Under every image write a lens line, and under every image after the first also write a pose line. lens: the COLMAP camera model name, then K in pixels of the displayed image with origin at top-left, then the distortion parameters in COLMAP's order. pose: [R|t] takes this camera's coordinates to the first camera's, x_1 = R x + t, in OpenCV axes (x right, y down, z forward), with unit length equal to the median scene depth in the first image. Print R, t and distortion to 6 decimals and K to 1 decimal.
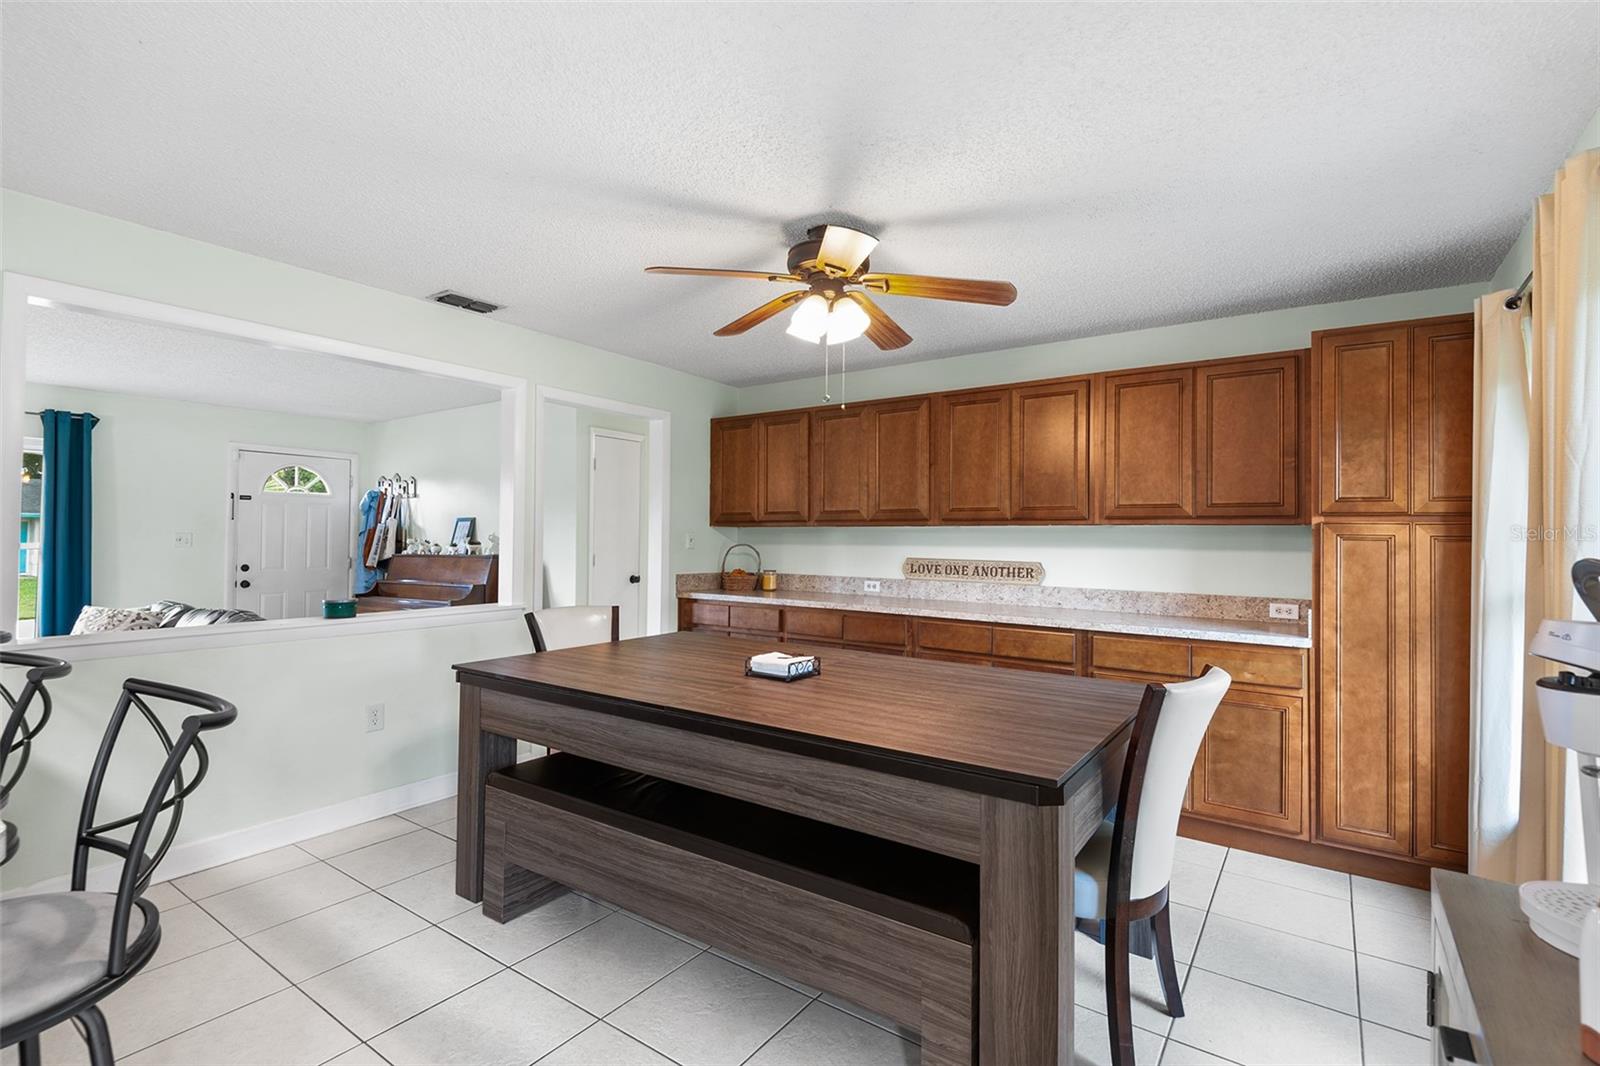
lens RADIAL K [[733.5, 0, 800.5], [0, 733.5, 530.3], [0, 0, 1]] dist [0.027093, -0.016262]
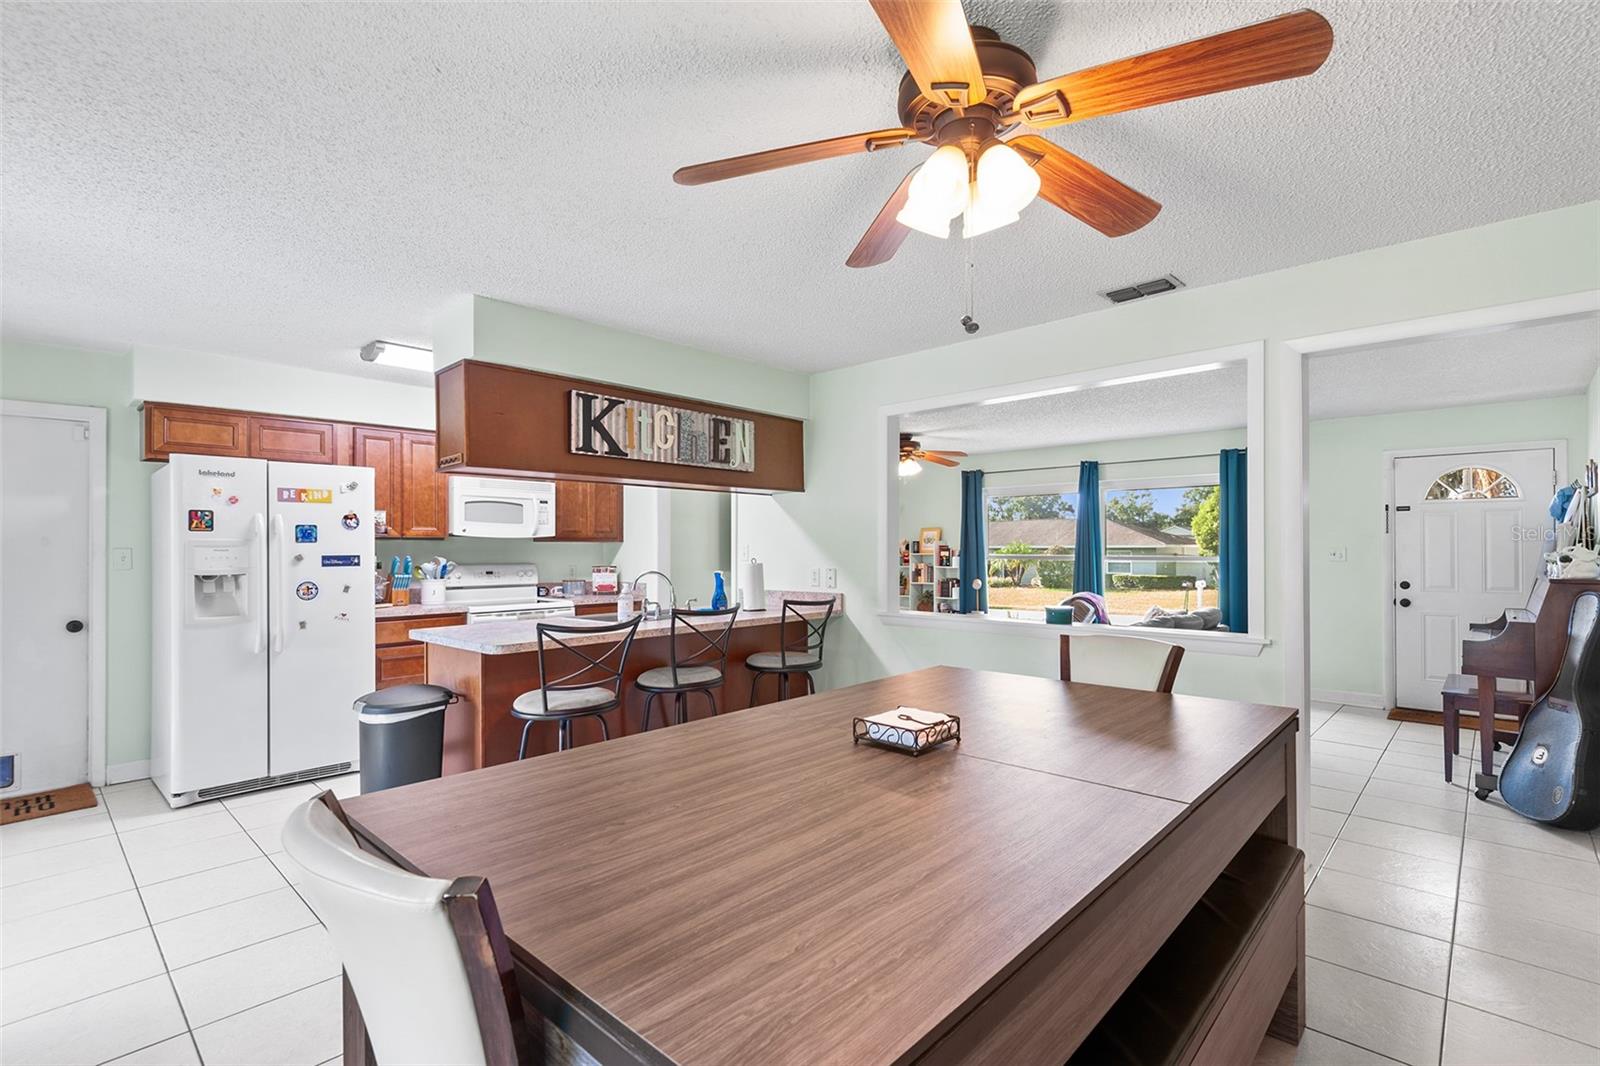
lens RADIAL K [[733.5, 0, 799.8], [0, 733.5, 545.7], [0, 0, 1]] dist [0.027093, -0.016262]
pose [[-0.139157, -0.010370, -0.990216, 0.347343], [0.012714, 0.999844, -0.012258, 0.004790], [0.990189, -0.014296, -0.139004, 0.499195]]
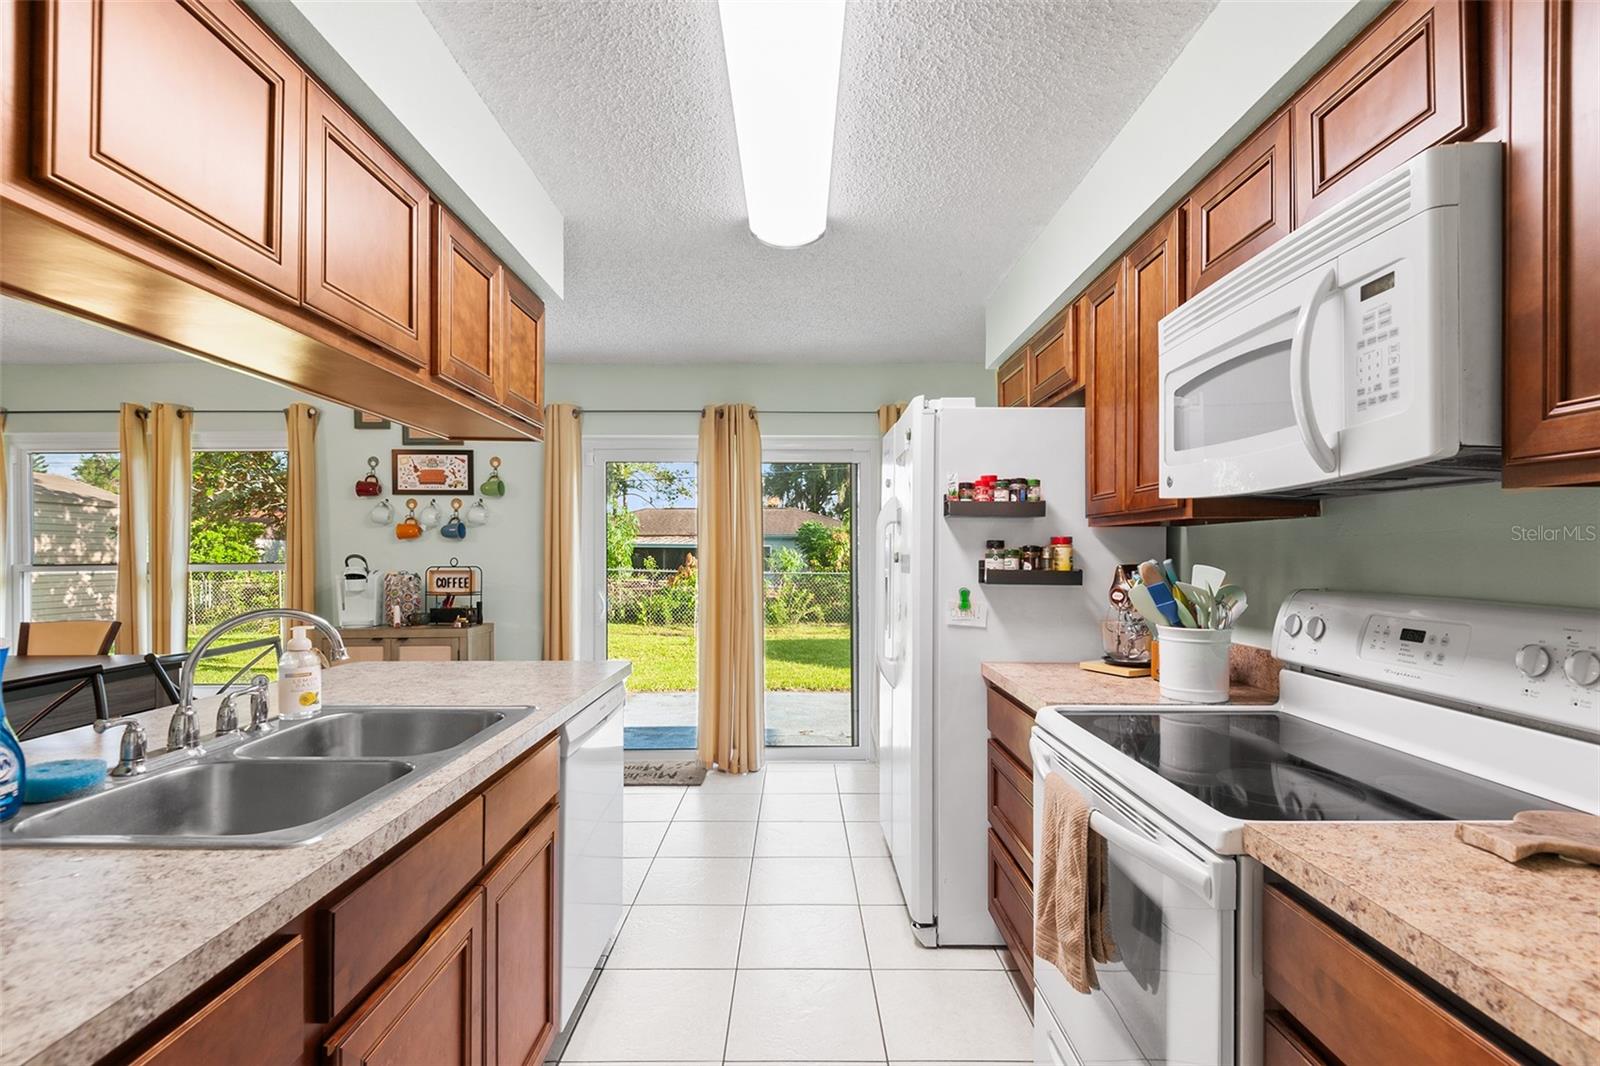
lens RADIAL K [[733.5, 0, 805.9], [0, 733.5, 558.9], [0, 0, 1]] dist [0.027093, -0.016262]
pose [[-0.582906, -0.014376, 0.812412, -0.773983], [-0.010326, 0.999894, 0.010285, -0.002188], [-0.812474, -0.002393, -0.582993, 0.219107]]
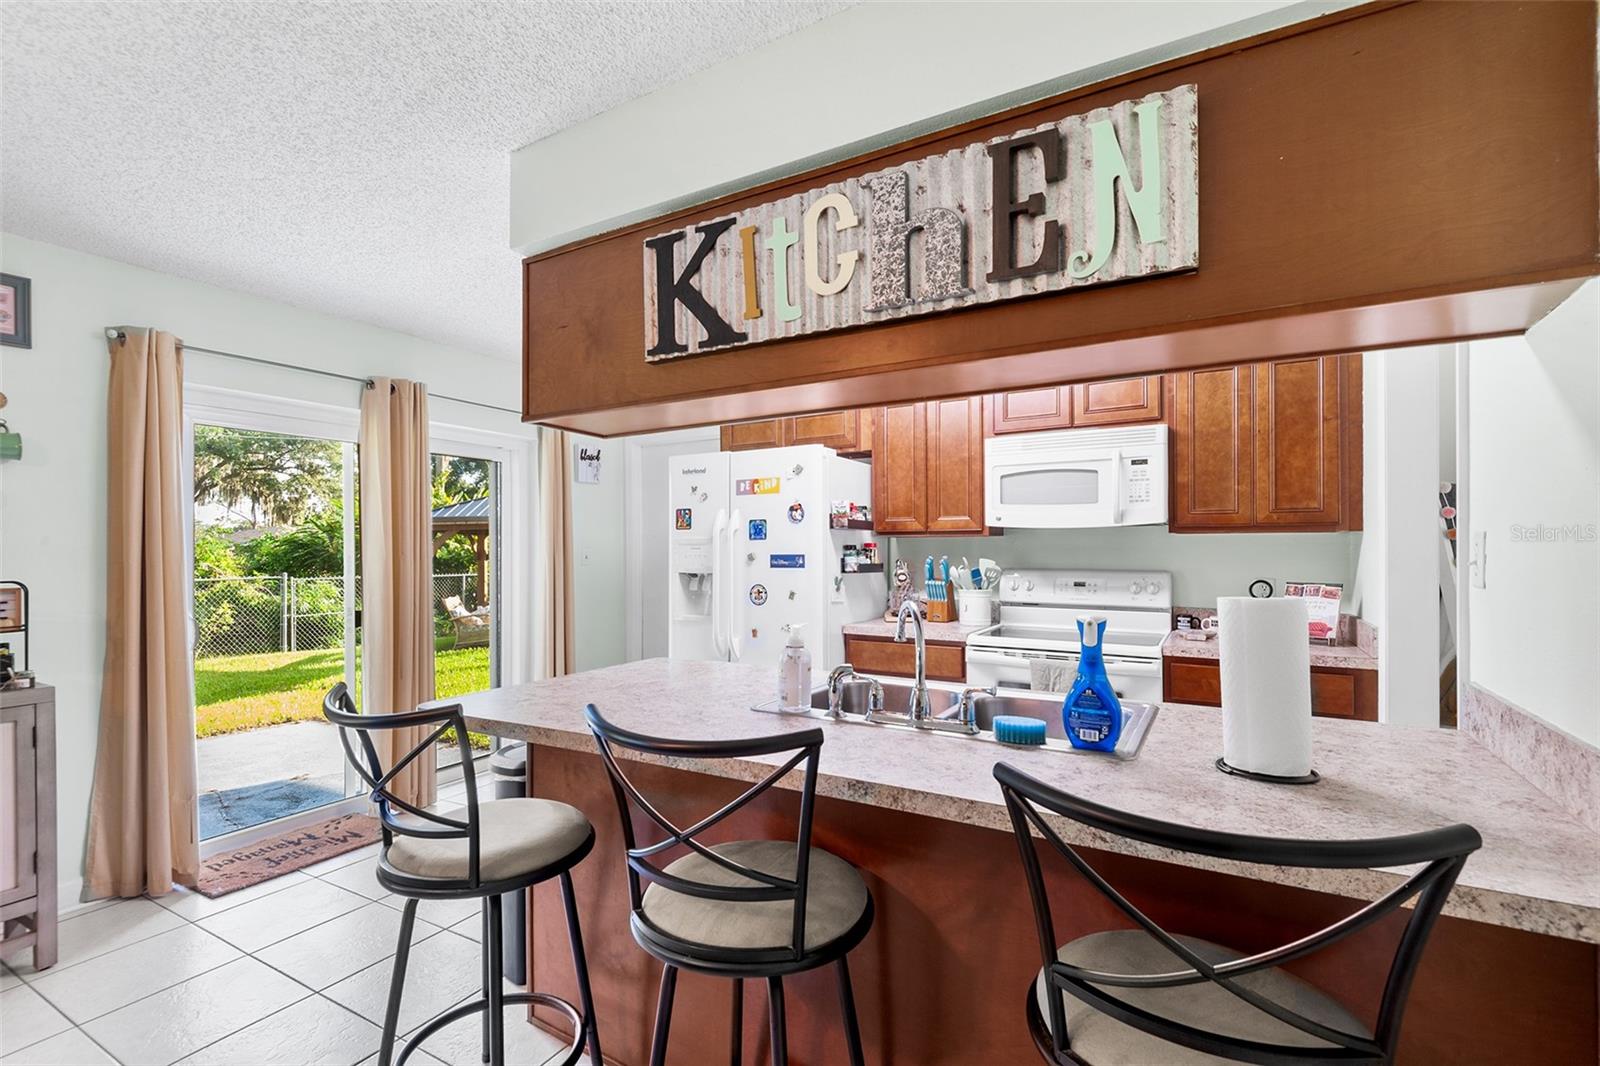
lens RADIAL K [[733.5, 0, 791.2], [0, 733.5, 551.7], [0, 0, 1]] dist [0.027093, -0.016262]
pose [[-0.996359, -0.004106, -0.085155, -0.351875], [-0.003439, 0.999962, -0.007977, 0.001668], [0.085185, -0.007655, -0.996336, 0.555411]]
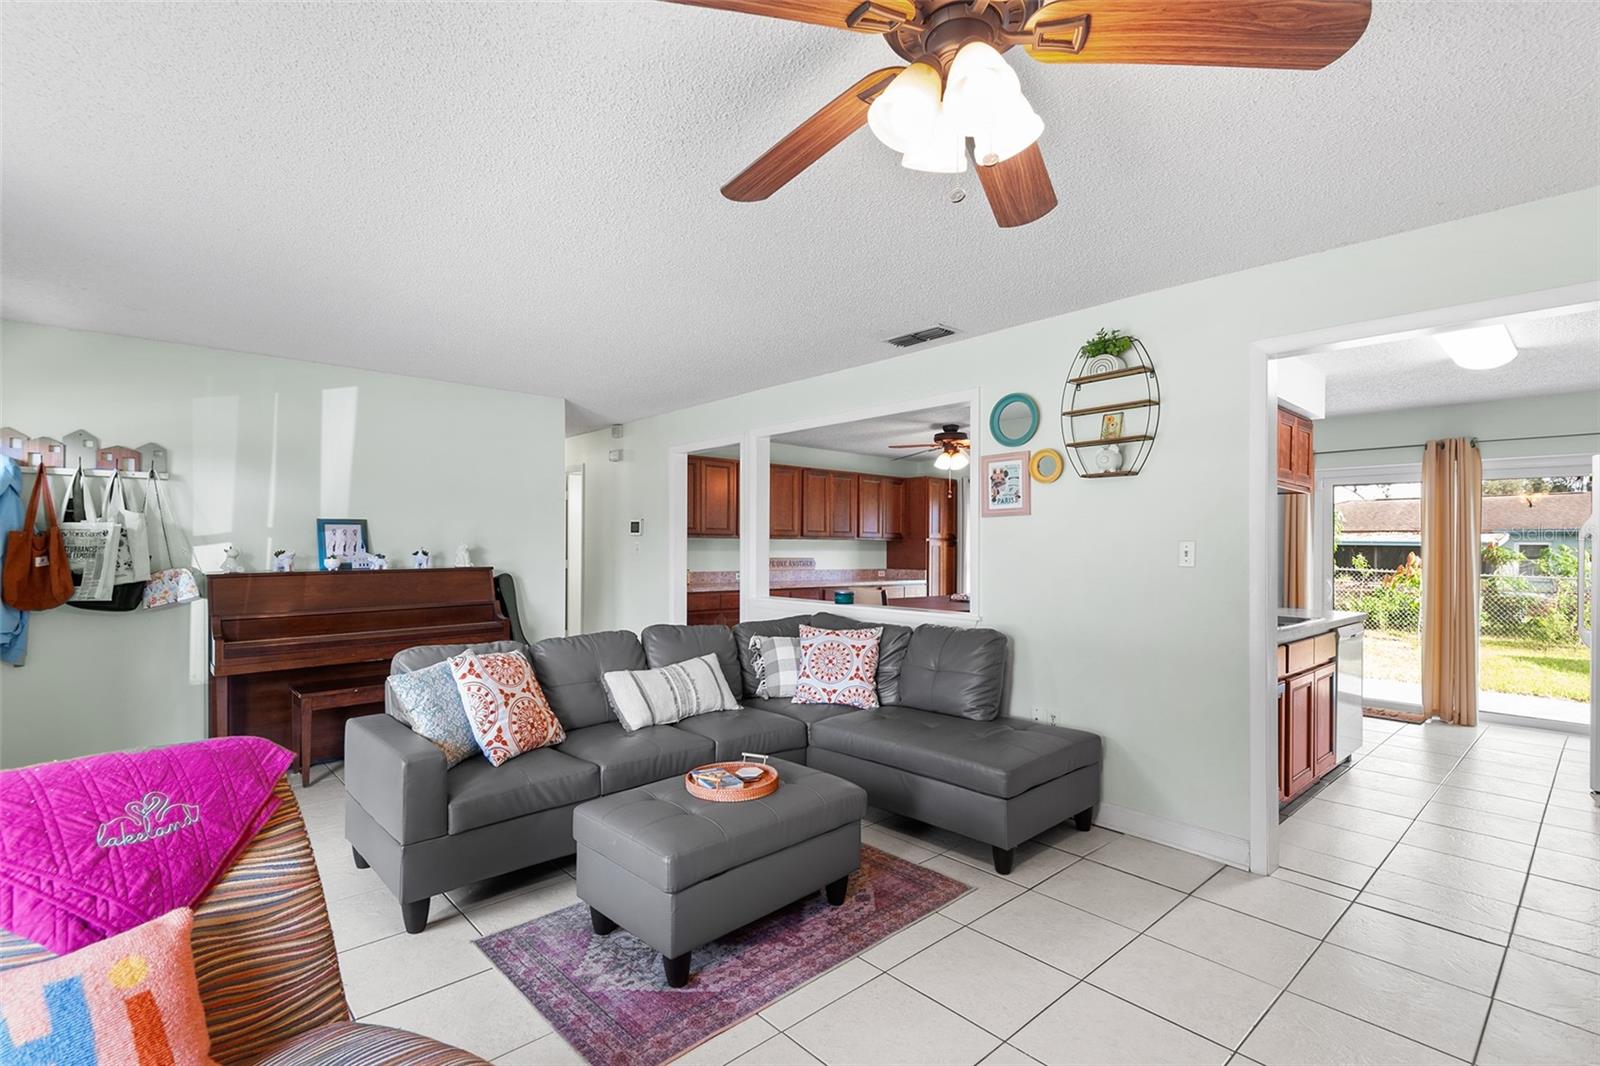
lens RADIAL K [[733.5, 0, 791.0], [0, 733.5, 539.3], [0, 0, 1]] dist [0.027093, -0.016262]
pose [[0.231542, 0.002997, 0.972820, -1.333459], [-0.014837, 0.999890, 0.000451, -0.005516], [-0.972712, -0.014538, 0.231560, 0.494868]]
